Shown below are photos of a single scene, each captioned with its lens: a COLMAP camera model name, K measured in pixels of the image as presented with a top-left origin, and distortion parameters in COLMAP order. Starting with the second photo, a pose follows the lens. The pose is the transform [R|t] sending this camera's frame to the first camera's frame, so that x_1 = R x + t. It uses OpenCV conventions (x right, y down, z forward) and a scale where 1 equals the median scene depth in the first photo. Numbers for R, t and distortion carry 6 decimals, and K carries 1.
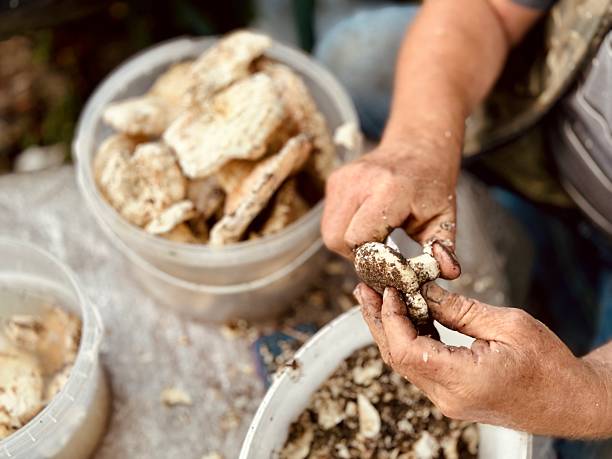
lens RADIAL K [[874.5, 0, 309.5], [0, 874.5, 226.5], [0, 0, 1]] dist [0.139304, 0.000000]
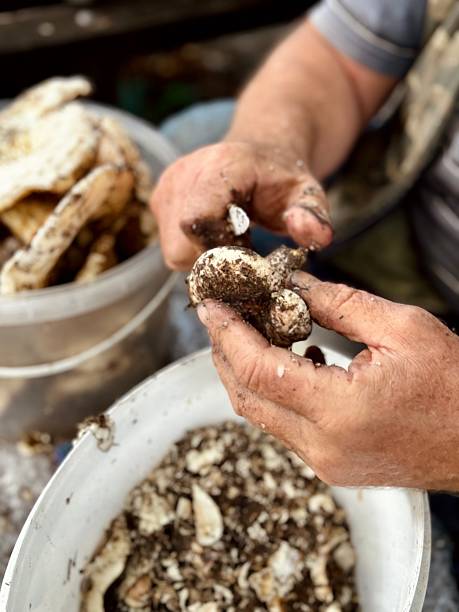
lens RADIAL K [[874.5, 0, 226.9], [0, 874.5, 306.9], [0, 0, 1]] dist [0.139304, 0.000000]
pose [[0.997032, -0.000609, 0.076987, 0.026149], [0.019268, 0.970121, -0.241855, 0.216608], [-0.074539, 0.242621, 0.967253, 0.238398]]
